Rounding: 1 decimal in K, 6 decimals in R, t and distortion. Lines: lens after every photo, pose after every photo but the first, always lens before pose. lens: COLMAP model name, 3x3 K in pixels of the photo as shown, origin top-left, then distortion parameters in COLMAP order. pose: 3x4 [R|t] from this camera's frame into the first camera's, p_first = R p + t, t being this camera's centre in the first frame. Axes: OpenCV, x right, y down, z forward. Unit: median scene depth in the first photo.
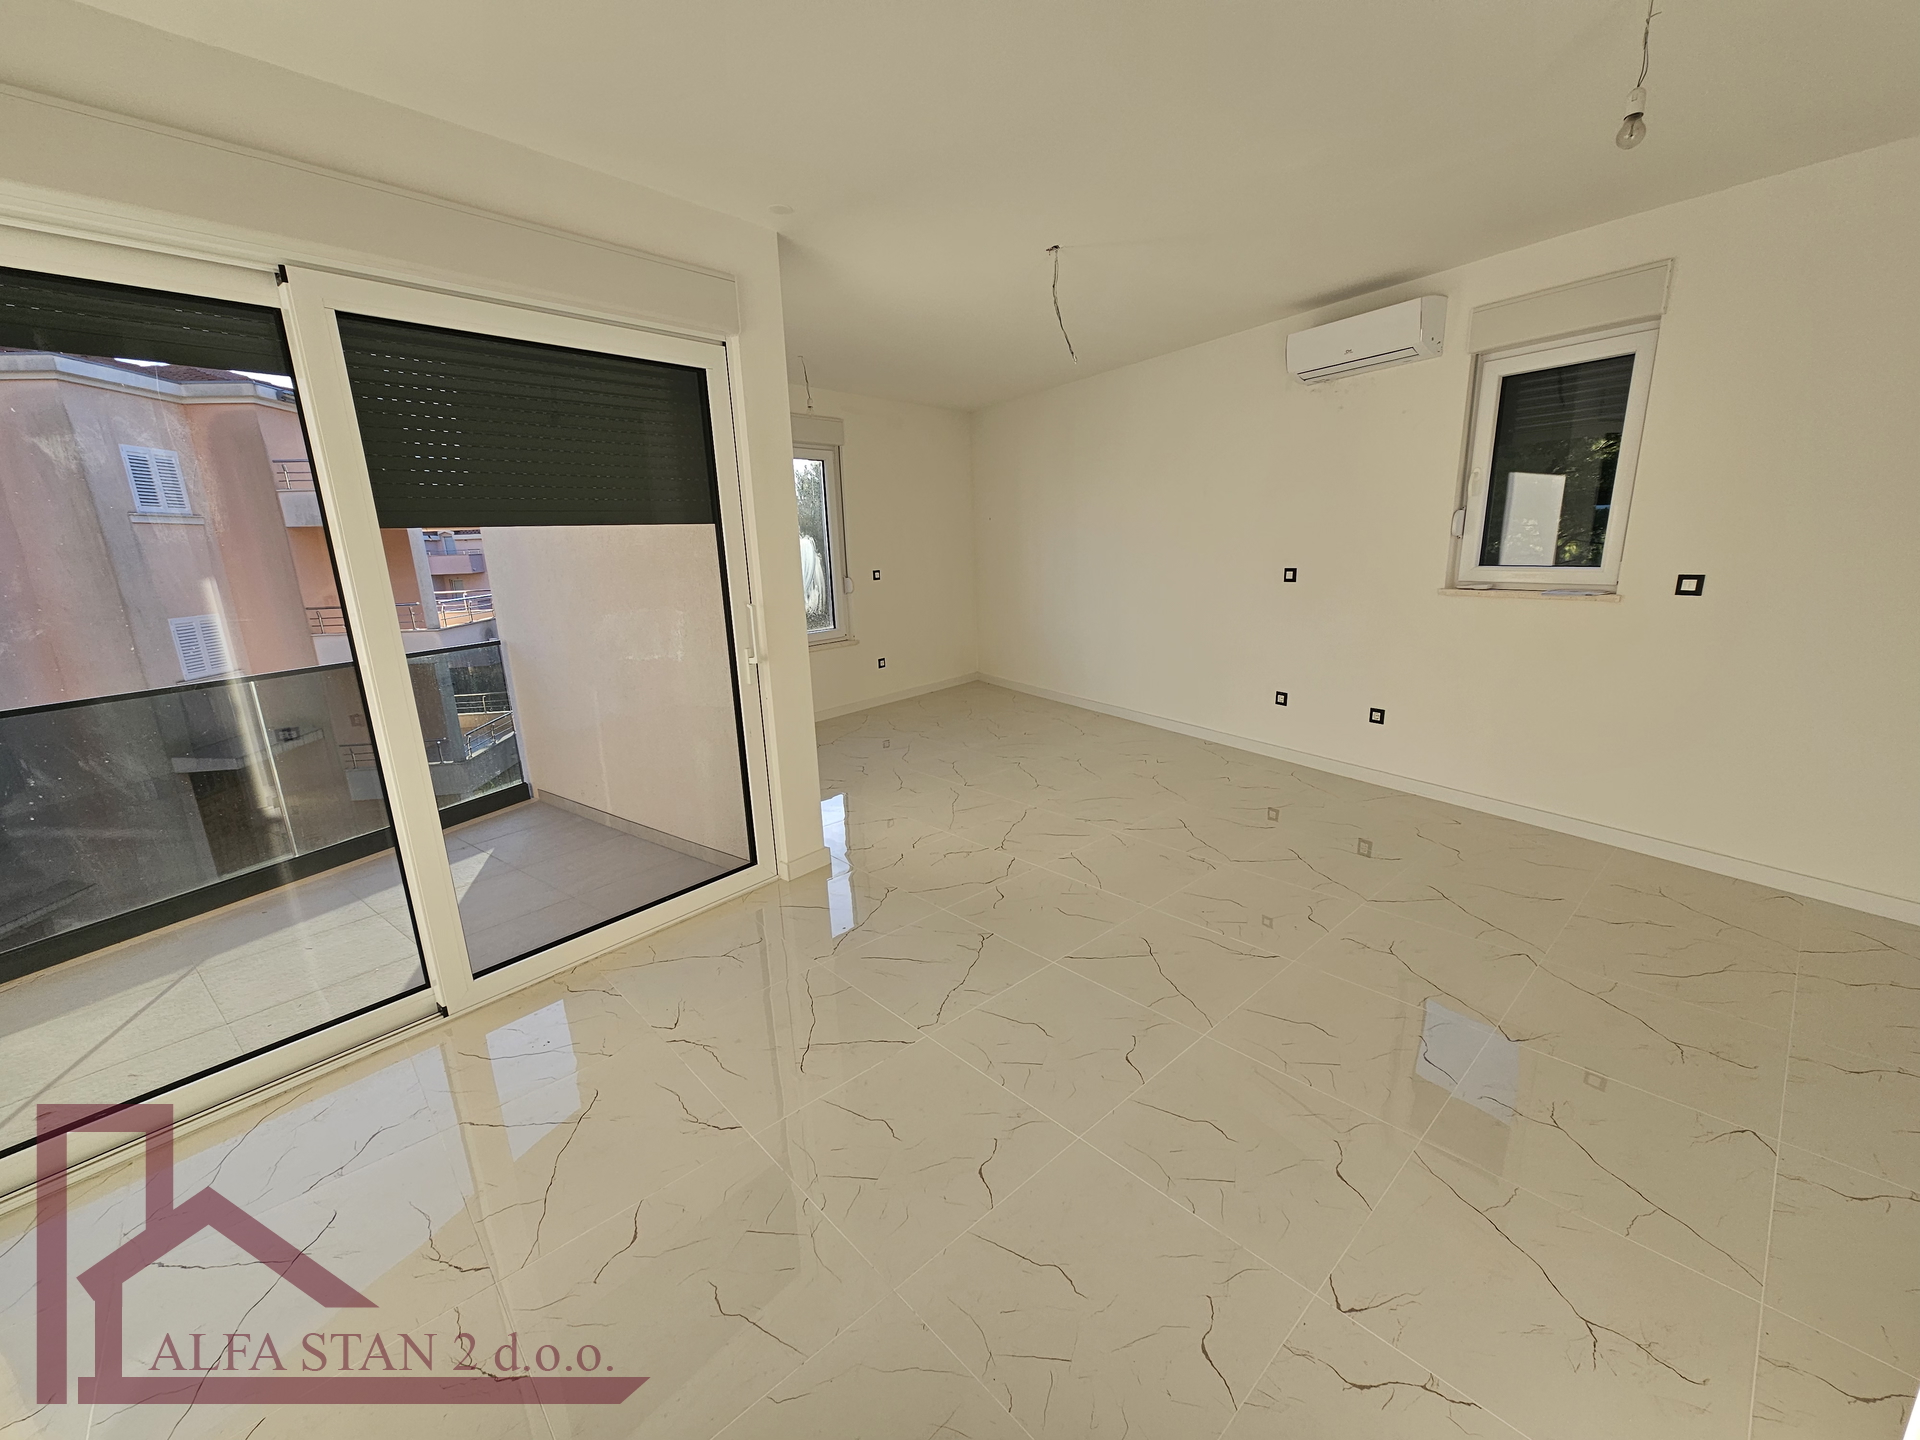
lens RADIAL K [[777.0, 0, 949.6], [0, 777.0, 736.6], [0, 0, 1]] dist [-0.001813, -0.000028]
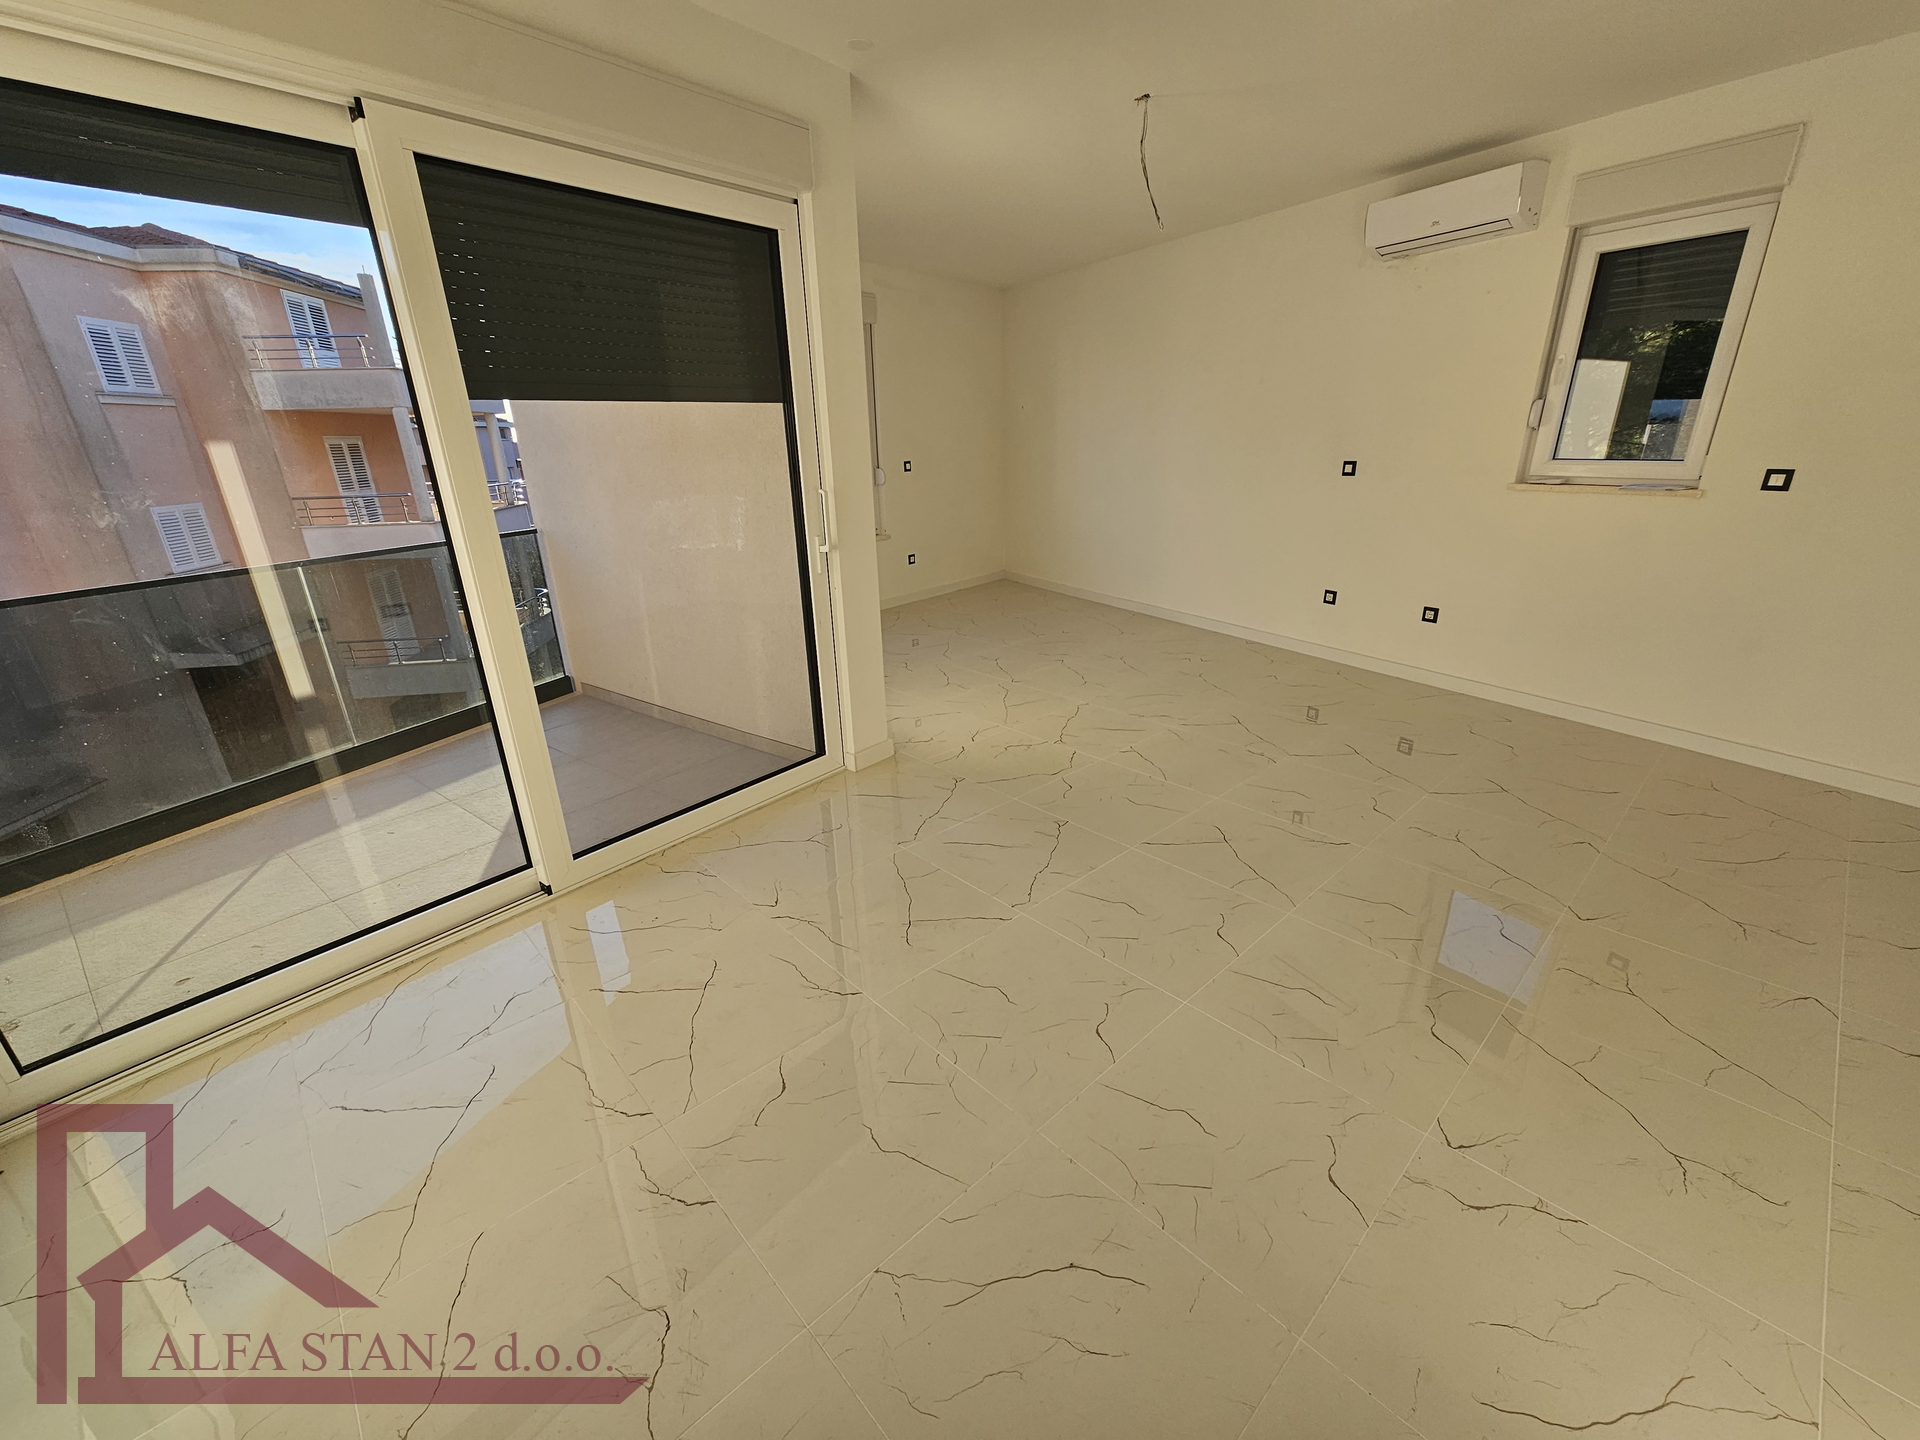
lens RADIAL K [[780.4, 0, 953.6], [0, 780.4, 732.4], [0, 0, 1]] dist [-0.001565, -0.000453]
pose [[0.999905, 0.007515, 0.011552, -0.085481], [-0.008810, 0.993155, 0.116473, 0.014357], [-0.010597, -0.116564, 0.993127, -0.006906]]
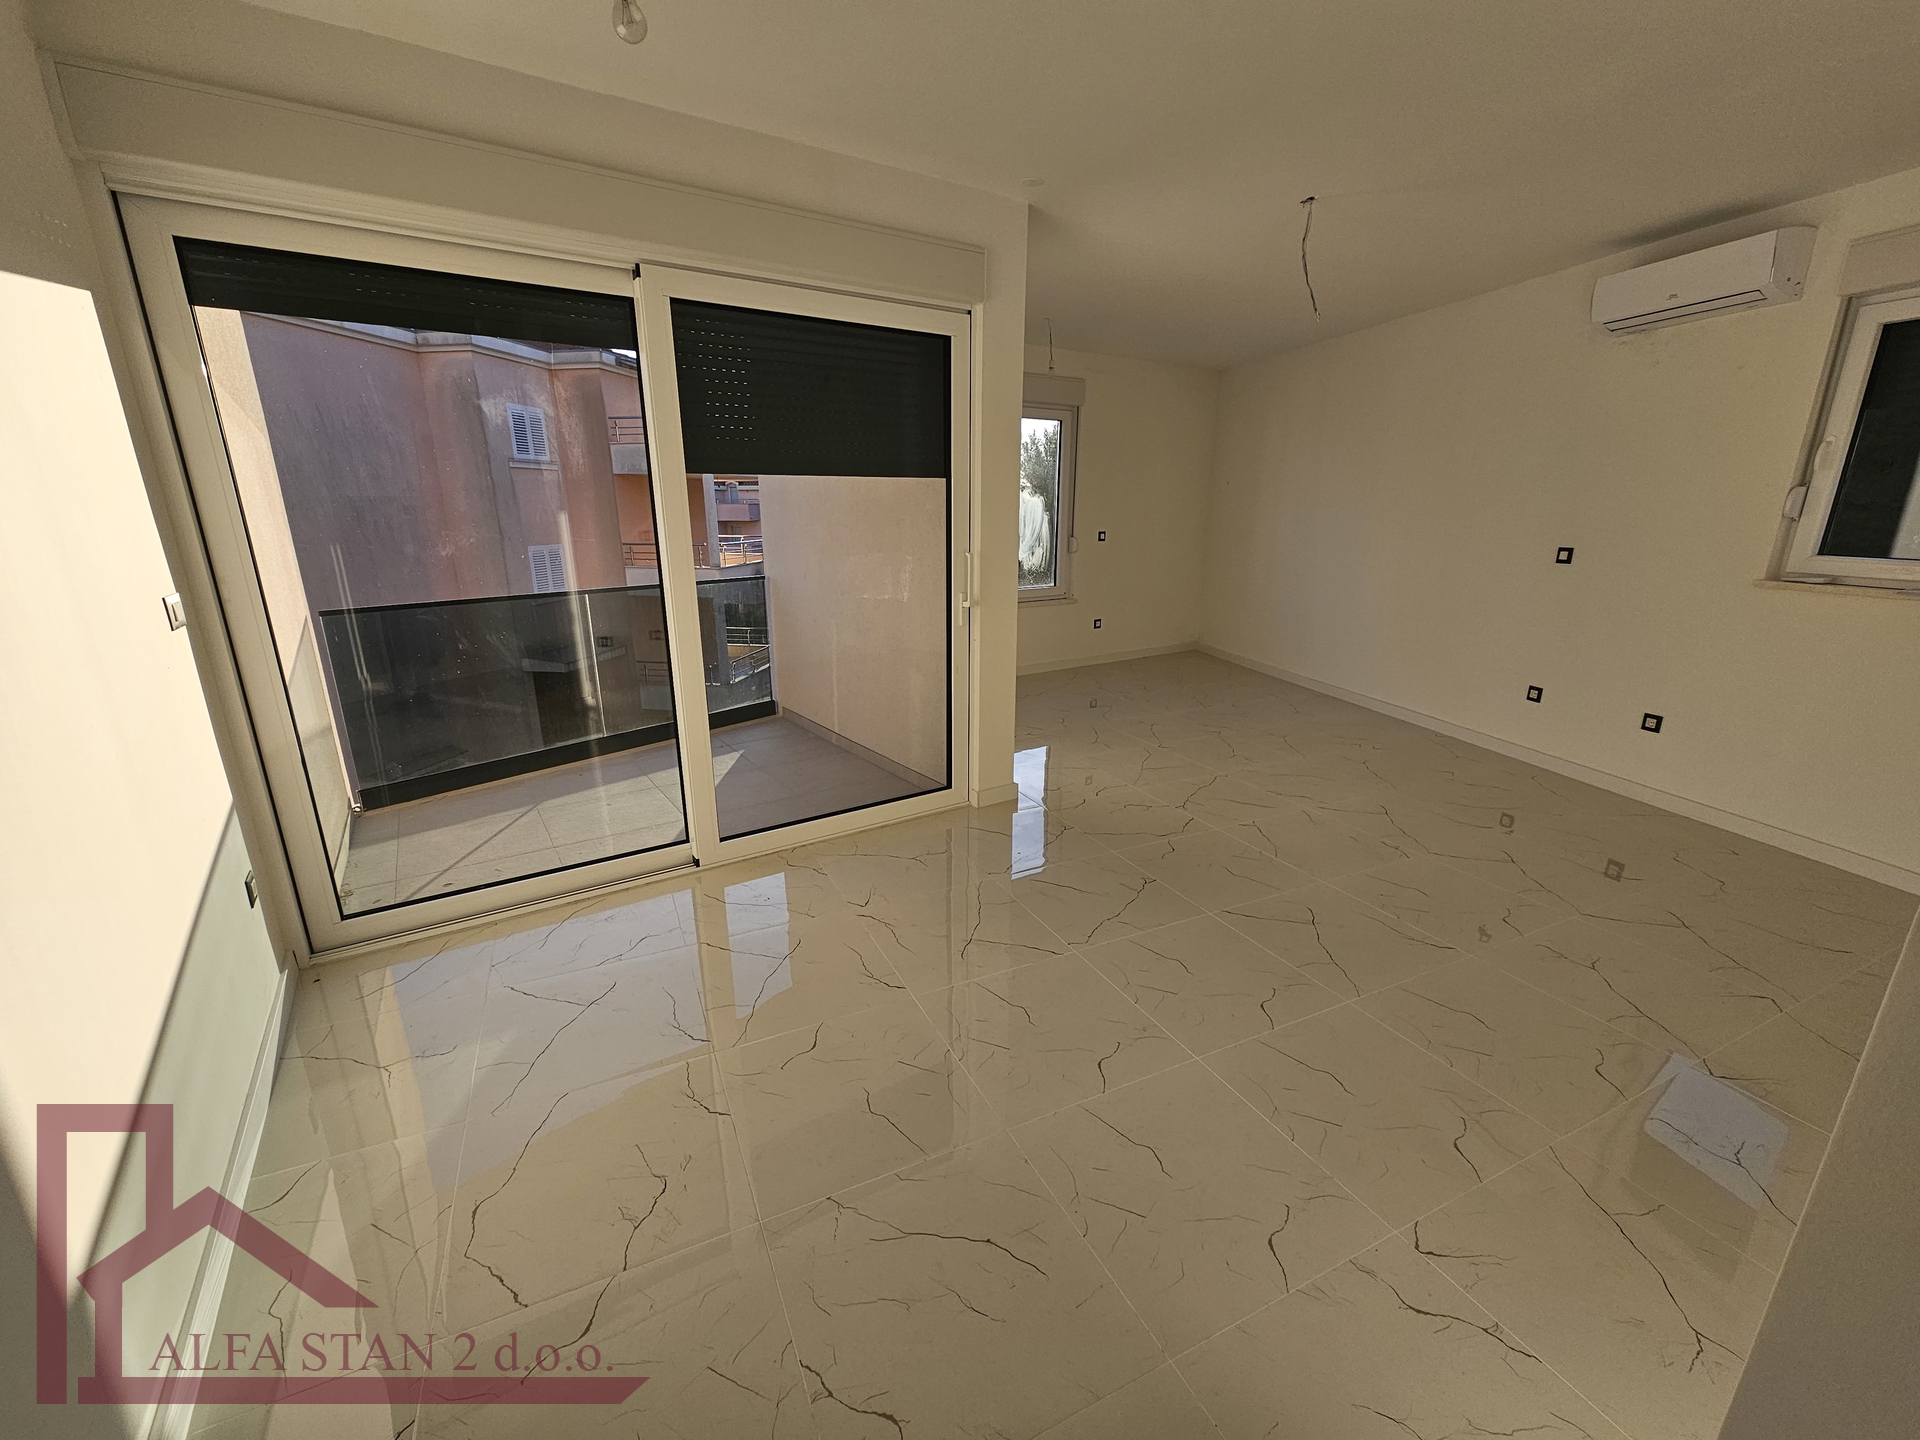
lens RADIAL K [[776.0, 0, 953.5], [0, 776.0, 734.8], [0, 0, 1]] dist [-0.000423, -0.000939]
pose [[0.956269, 0.115709, -0.268629, 0.041730], [-0.103993, 0.992915, 0.057493, 0.021722], [0.273378, -0.027043, 0.961526, -0.062531]]
